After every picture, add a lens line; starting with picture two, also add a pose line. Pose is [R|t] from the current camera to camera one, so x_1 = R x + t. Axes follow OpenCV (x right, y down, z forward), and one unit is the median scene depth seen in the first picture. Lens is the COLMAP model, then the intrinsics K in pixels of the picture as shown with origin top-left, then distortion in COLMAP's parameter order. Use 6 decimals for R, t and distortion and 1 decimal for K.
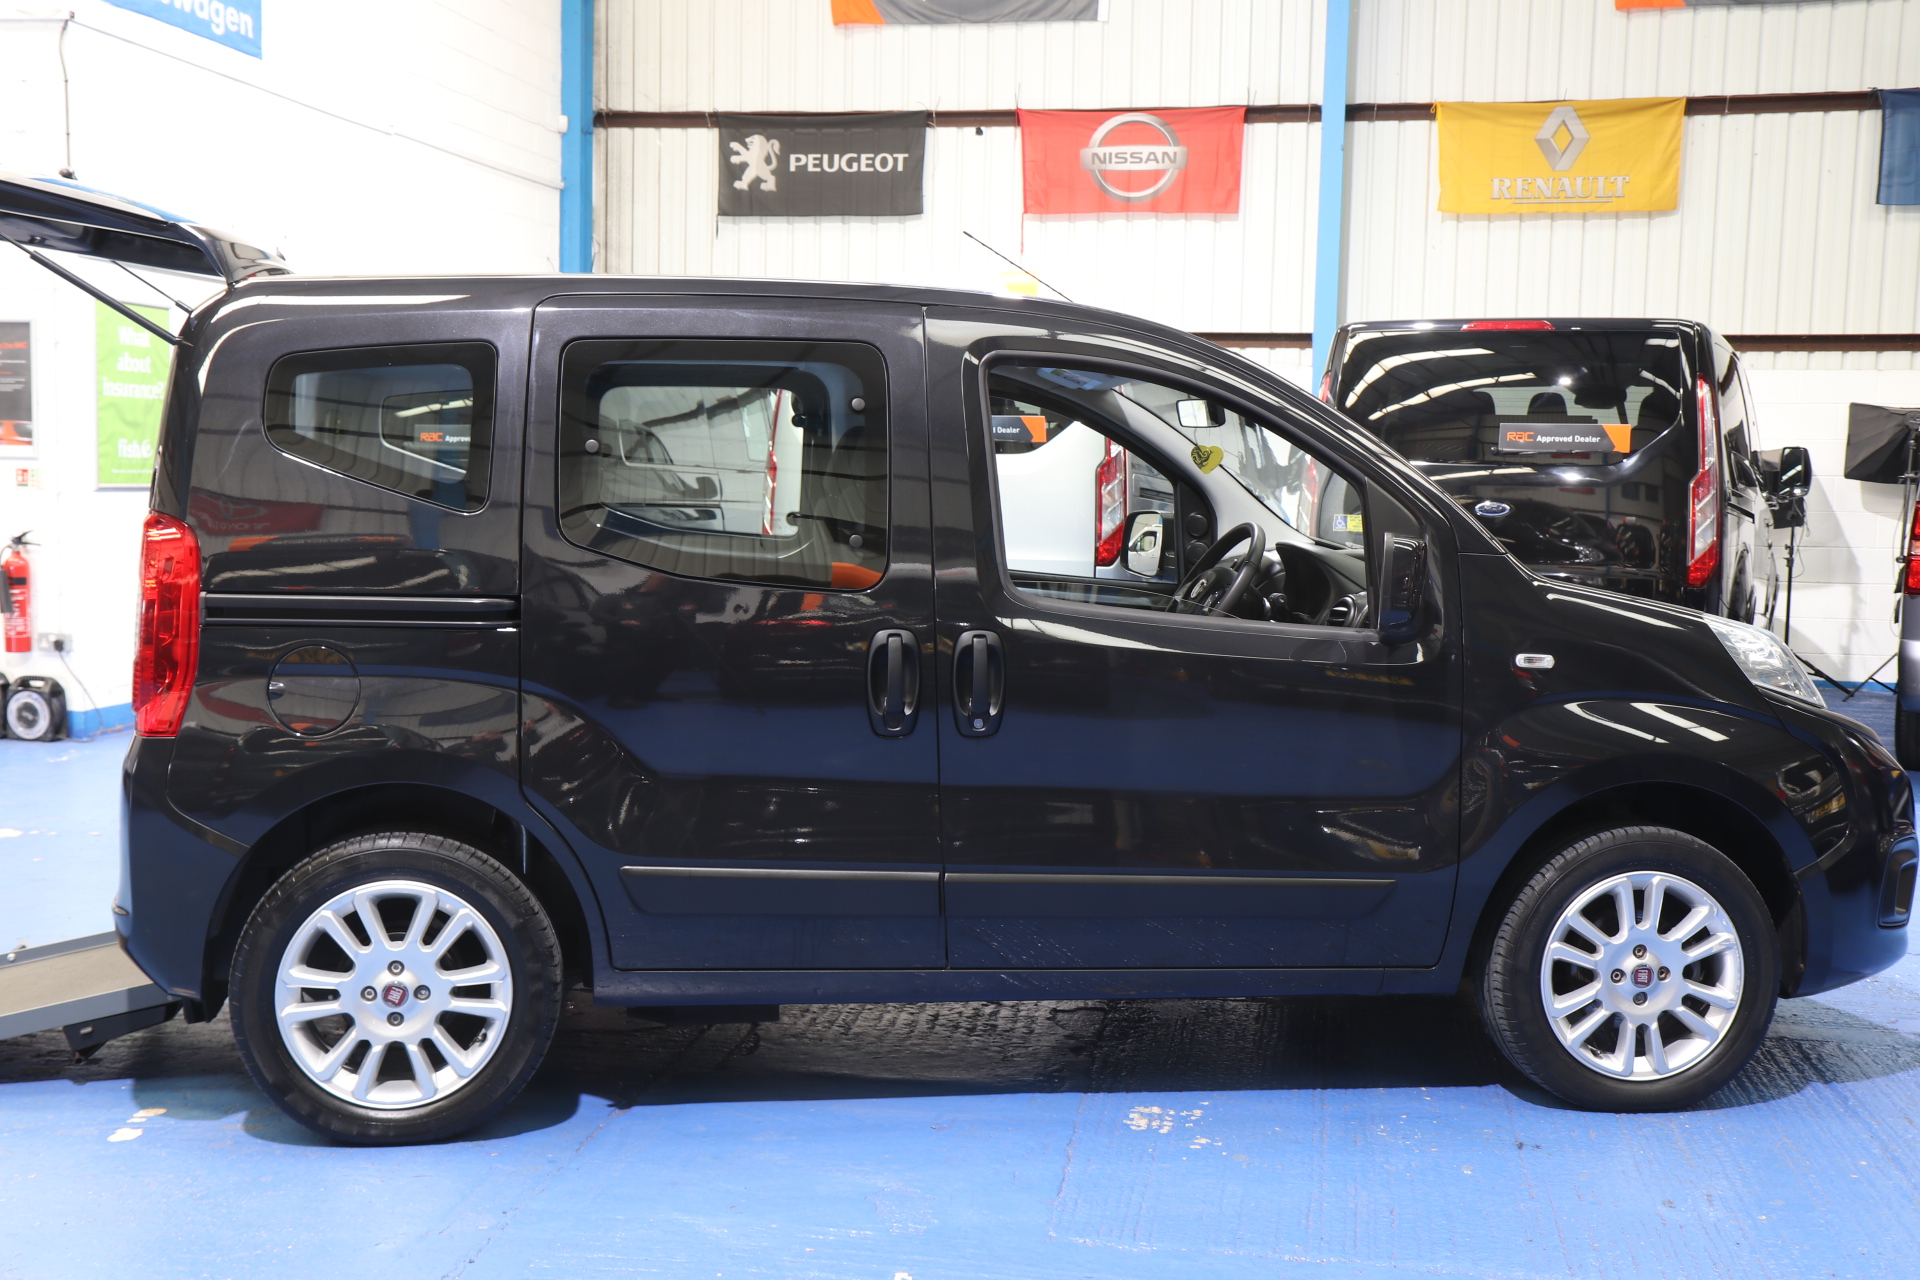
lens RADIAL K [[2048.3, 0, 950.6], [0, 2048.3, 650.3], [0, 0, 1]] dist [0.082139, 0.000000]
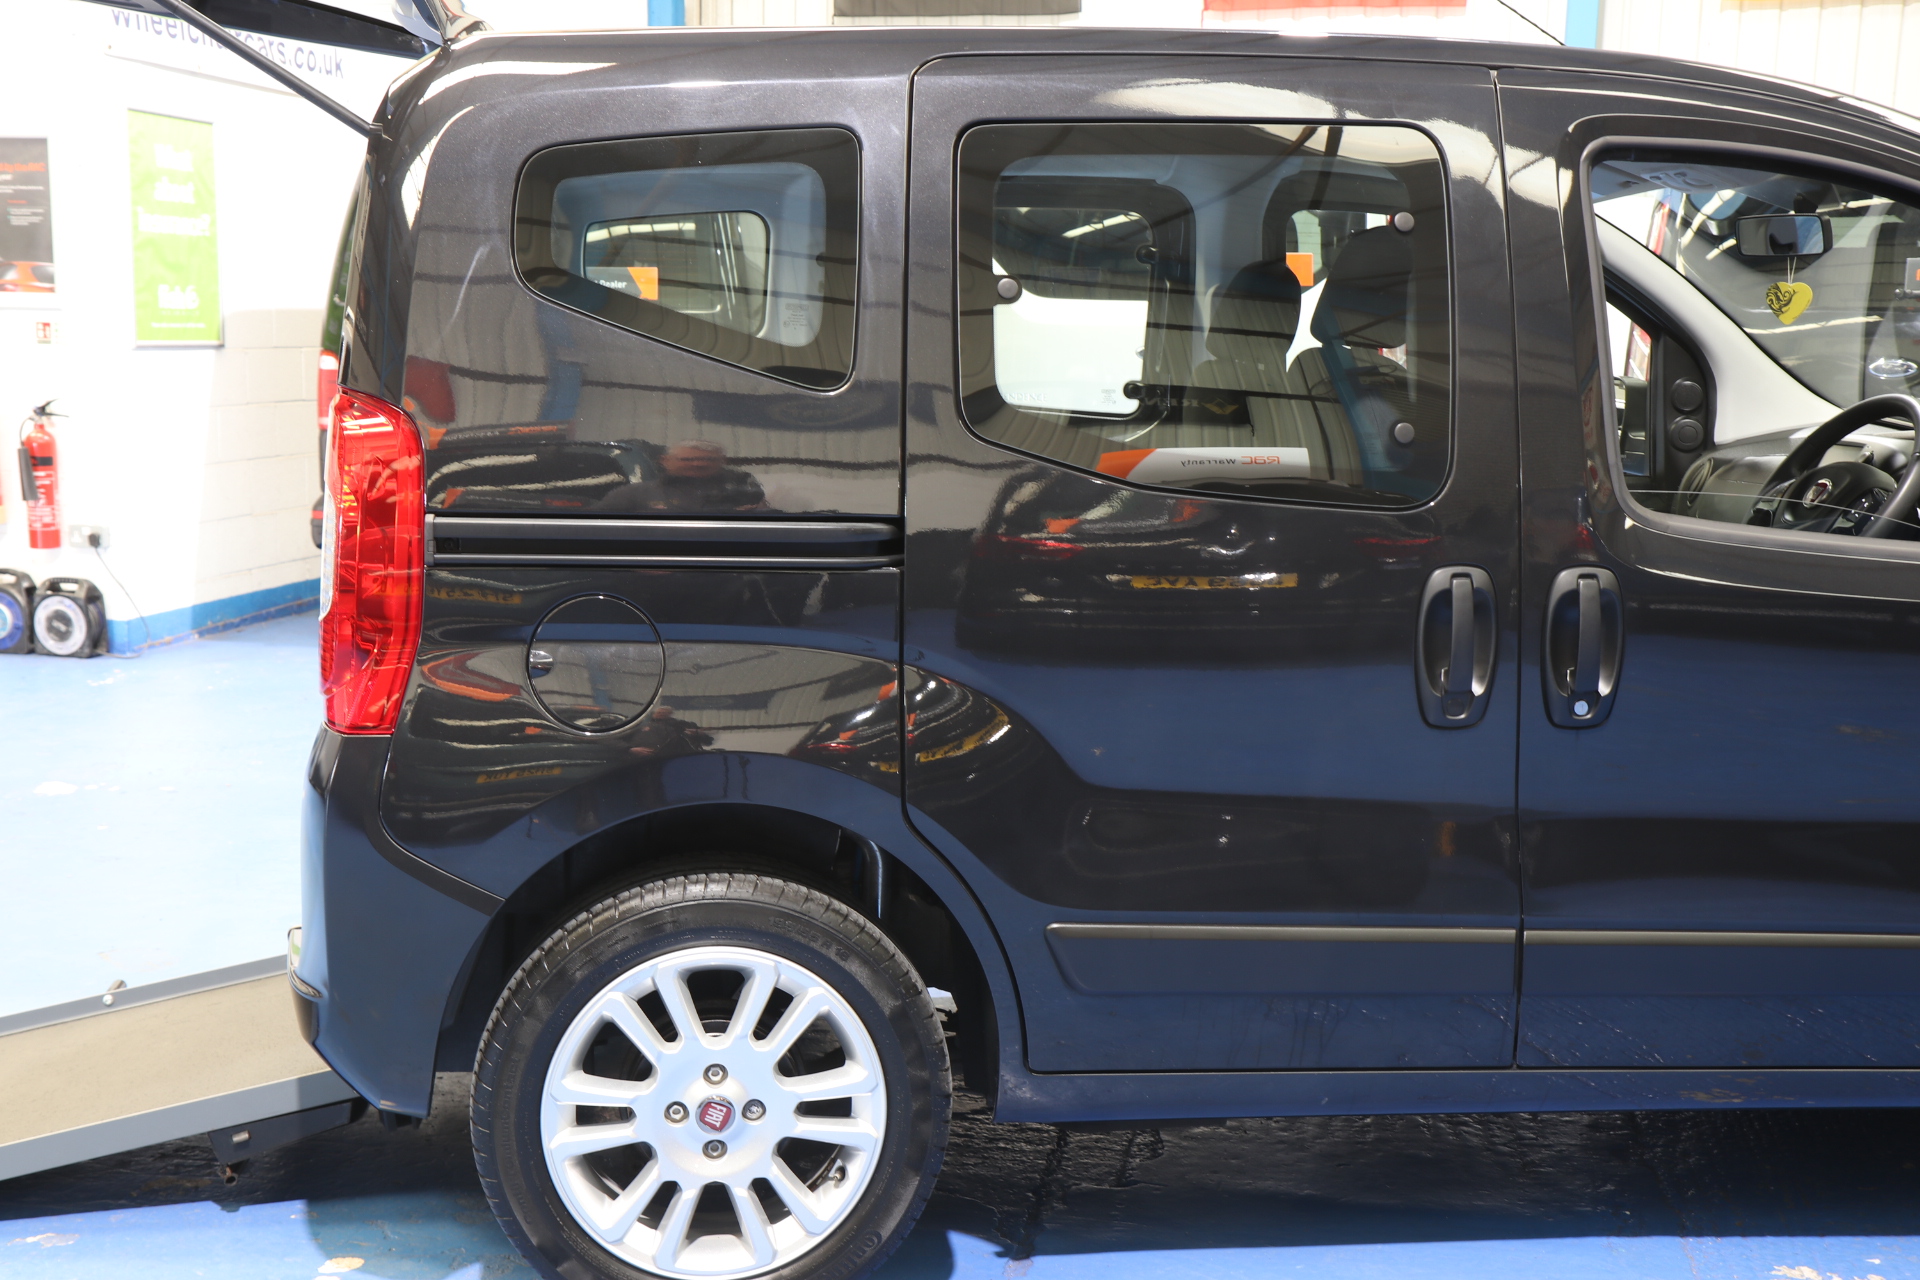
lens RADIAL K [[2175.3, 0, 965.6], [0, 2175.3, 635.9], [0, 0, 1]] dist [0.070652, 0.000000]
pose [[0.999993, -0.001497, -0.003339, -0.183307], [0.001682, 0.998425, 0.056078, -0.027564], [0.003249, -0.056084, 0.998421, 0.298381]]
